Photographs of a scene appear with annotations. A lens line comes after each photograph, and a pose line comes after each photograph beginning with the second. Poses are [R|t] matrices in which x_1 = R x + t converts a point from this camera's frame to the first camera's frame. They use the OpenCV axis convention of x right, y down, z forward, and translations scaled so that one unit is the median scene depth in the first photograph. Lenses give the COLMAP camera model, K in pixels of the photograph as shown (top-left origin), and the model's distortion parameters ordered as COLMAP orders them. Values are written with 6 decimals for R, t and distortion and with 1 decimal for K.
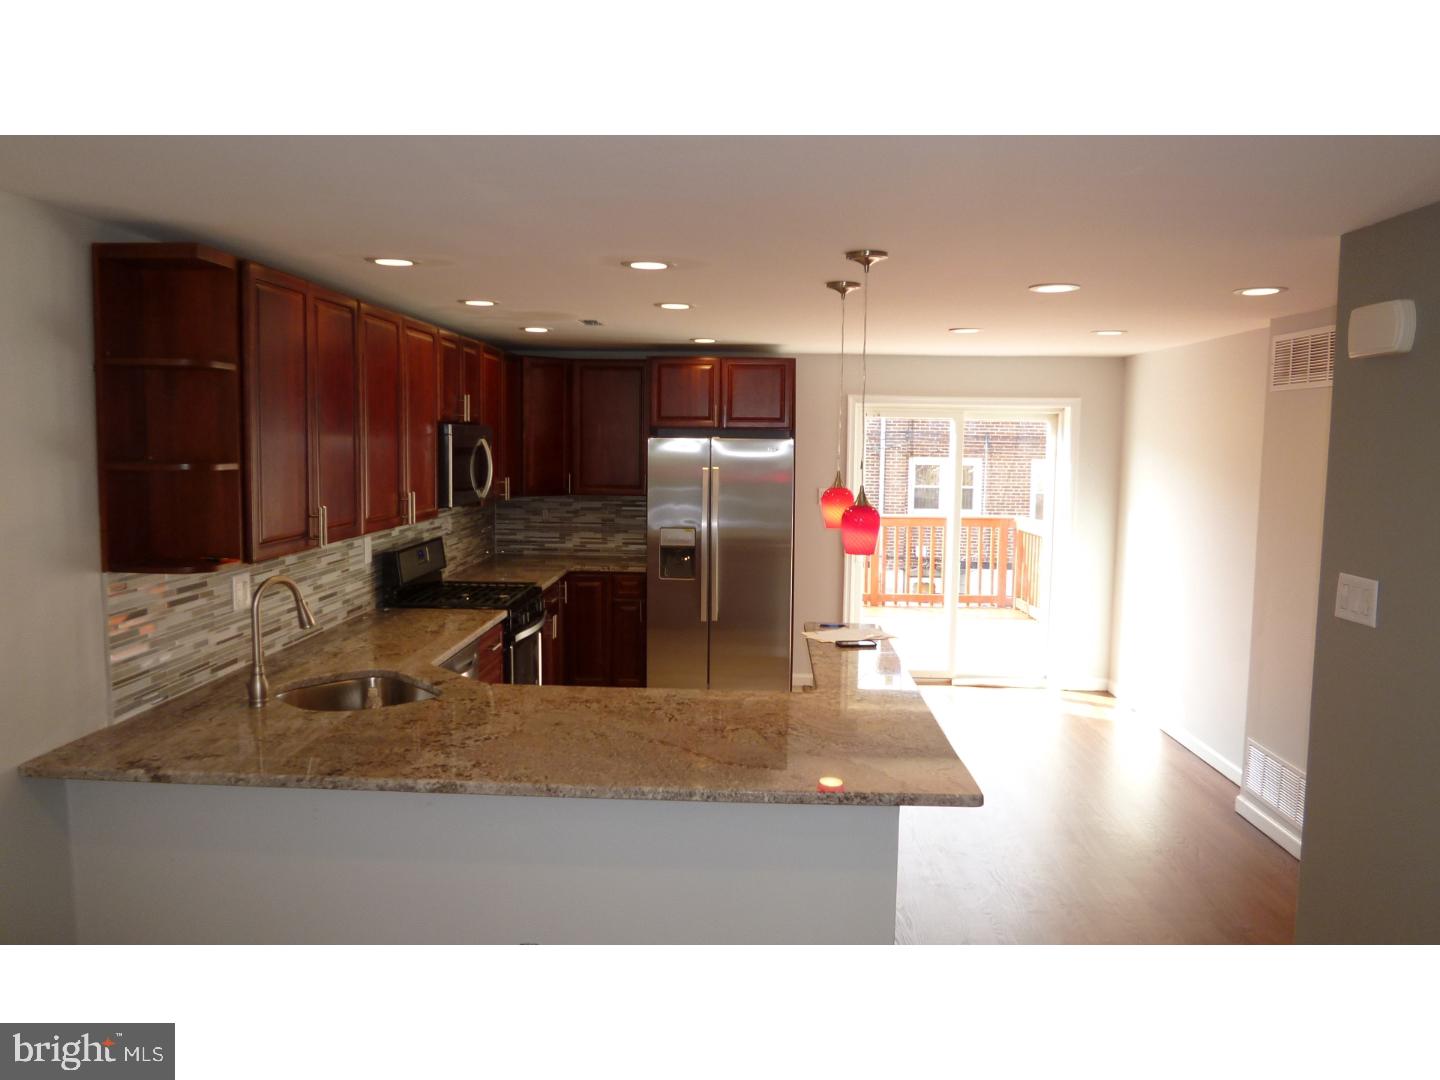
lens RADIAL K [[1040.6, 0, 725.7], [0, 1040.6, 539.3], [0, 0, 1]] dist [-0.056951, 0.021231]
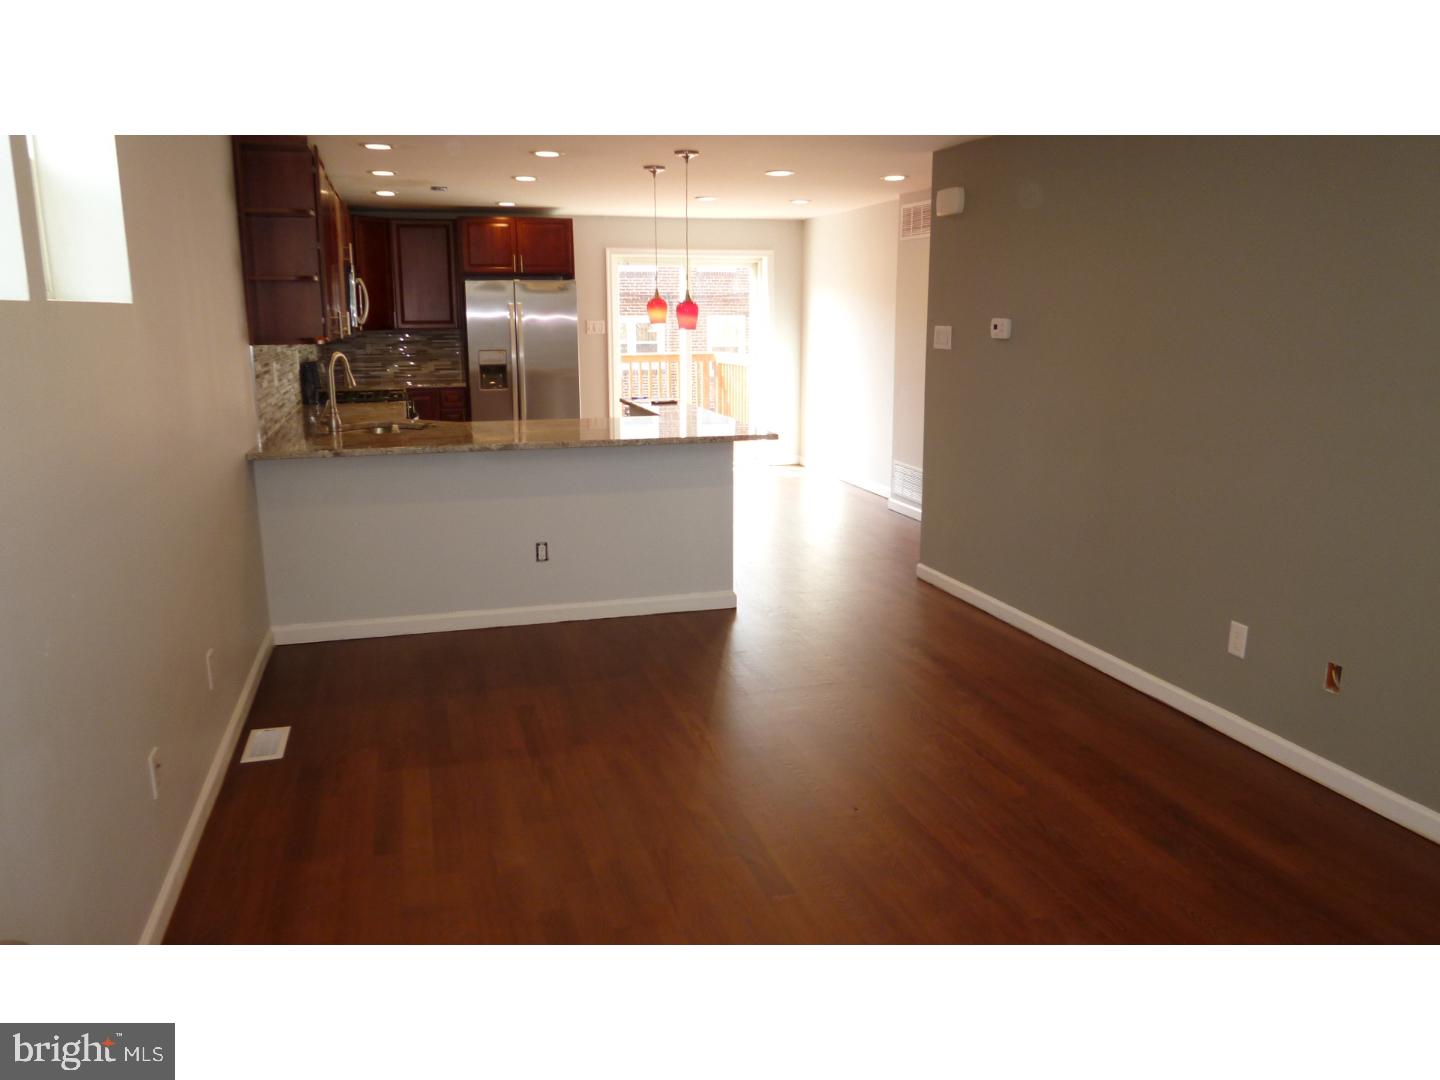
lens RADIAL K [[1040.6, 0, 727.6], [0, 1040.6, 548.7], [0, 0, 1]] dist [-0.056951, 0.021231]
pose [[0.947014, -0.084765, 0.309805, -0.226852], [0.044181, 0.989757, 0.135752, 0.086122], [-0.318139, -0.114872, 0.941059, -0.418523]]
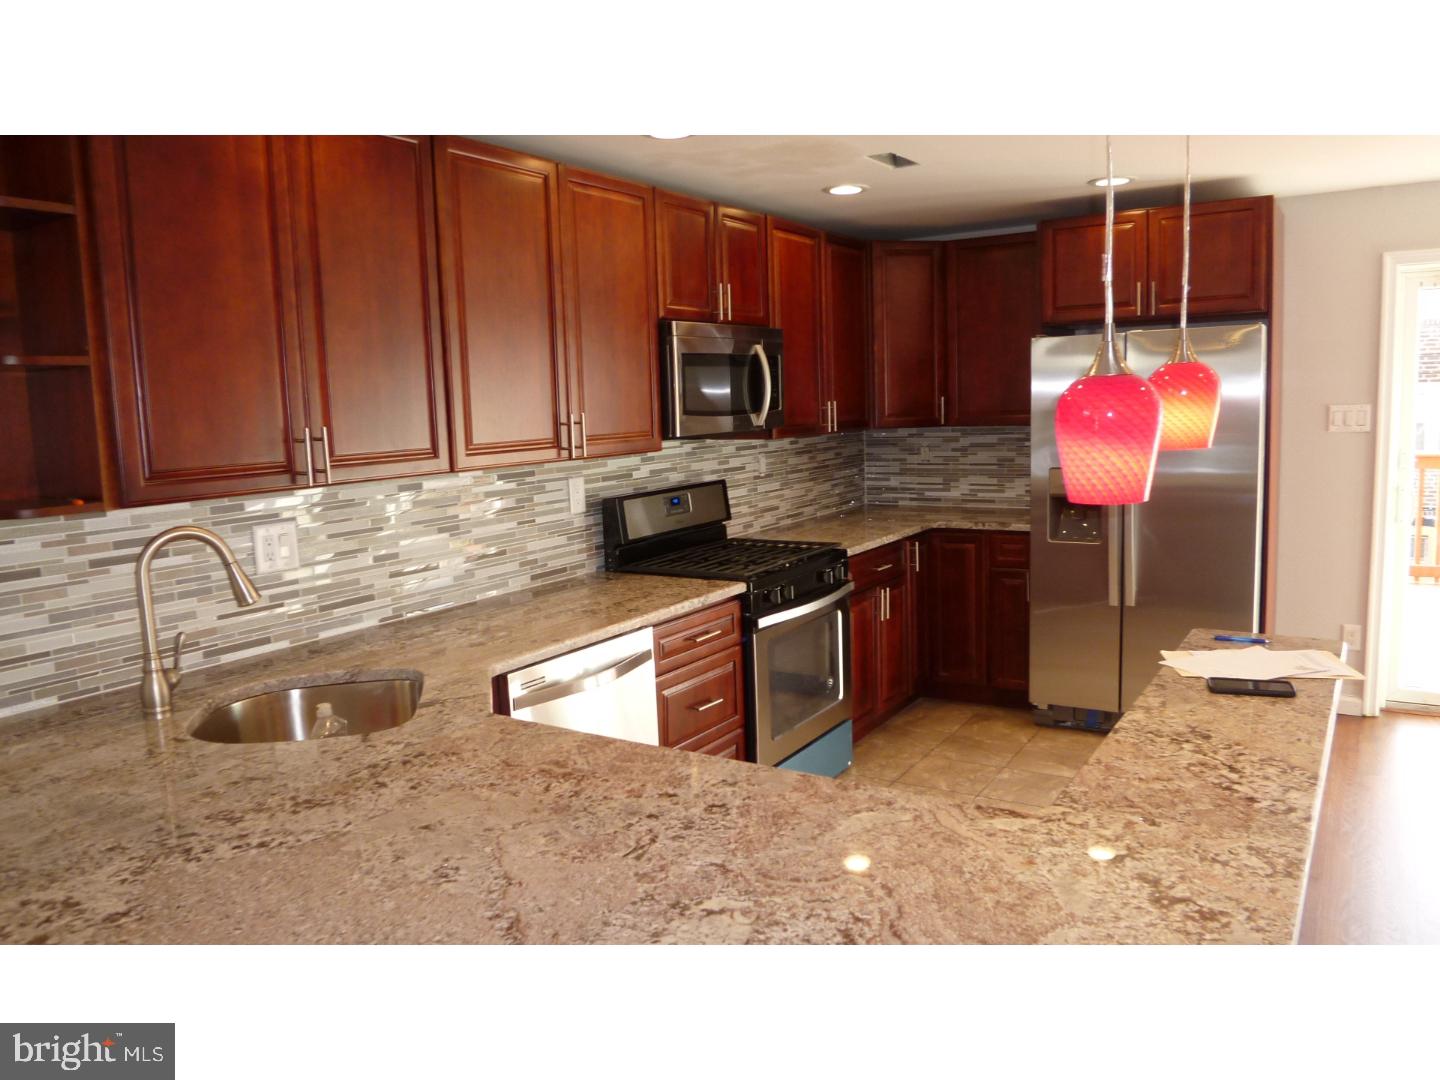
lens RADIAL K [[1040.6, 0, 716.5], [0, 1040.6, 532.1], [0, 0, 1]] dist [-0.056951, 0.021231]
pose [[0.856872, 0.022479, -0.515039, 0.120619], [-0.003211, 0.999262, 0.038270, 0.007058], [0.515519, -0.031138, 0.856312, 0.352971]]
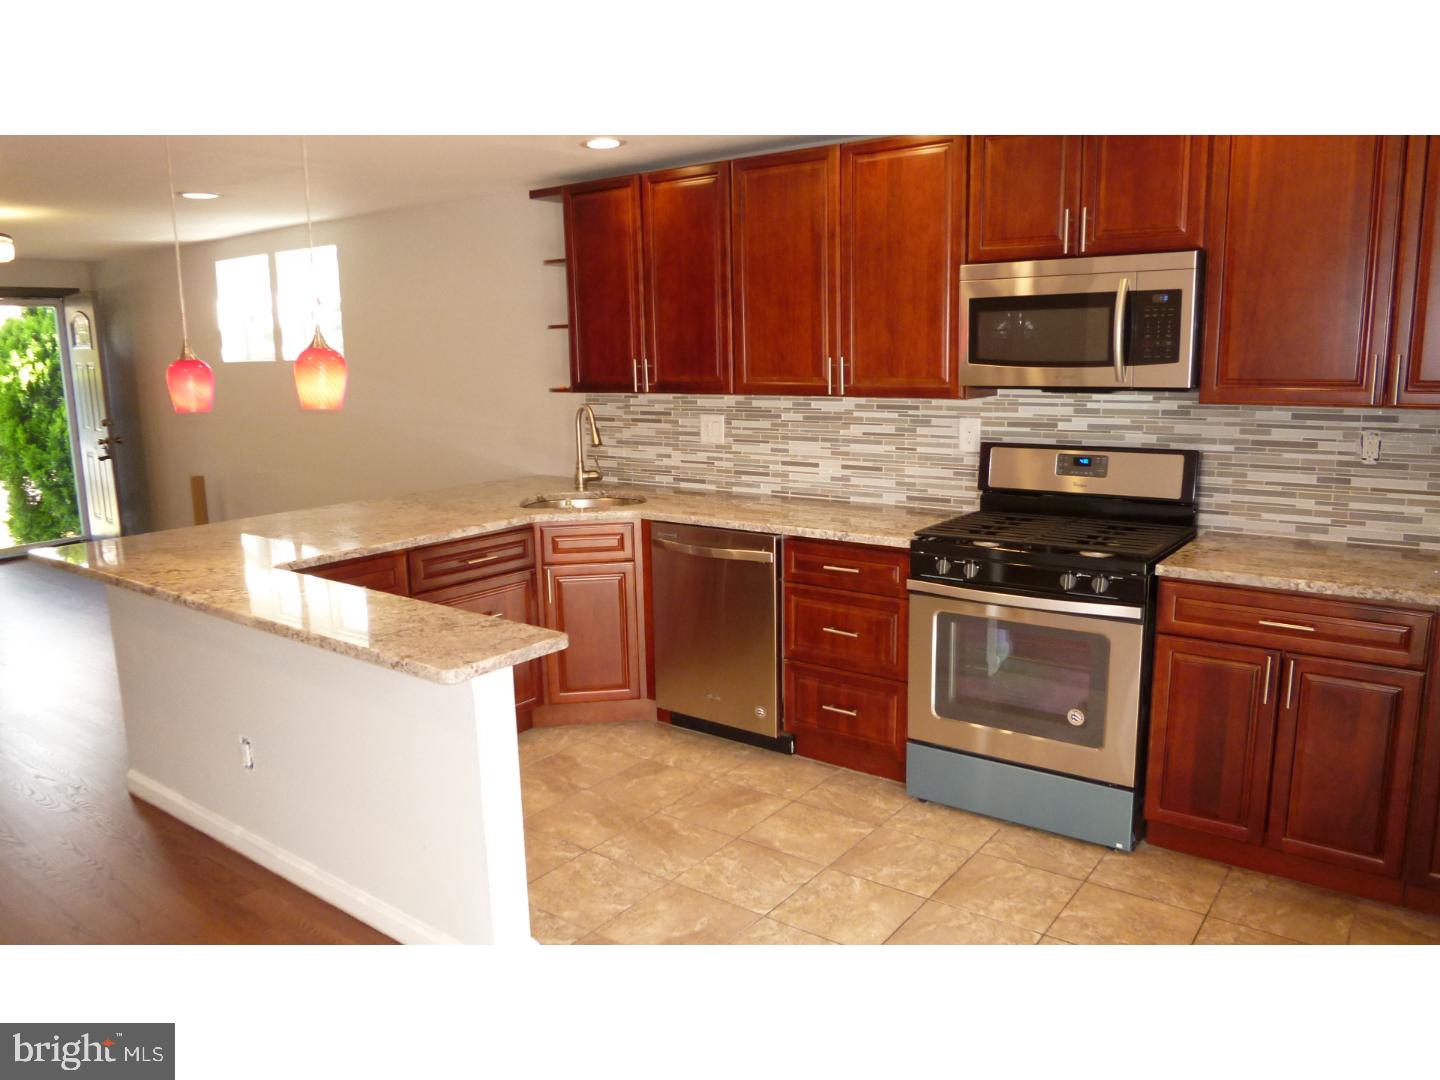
lens RADIAL K [[1040.6, 0, 720.0], [0, 1040.6, 538.8], [0, 0, 1]] dist [-0.056951, 0.021231]
pose [[-0.577682, 0.152085, -0.801969, 0.369643], [-0.063782, 0.971075, 0.230098, -0.073747], [0.813766, 0.184075, -0.551272, 1.151579]]
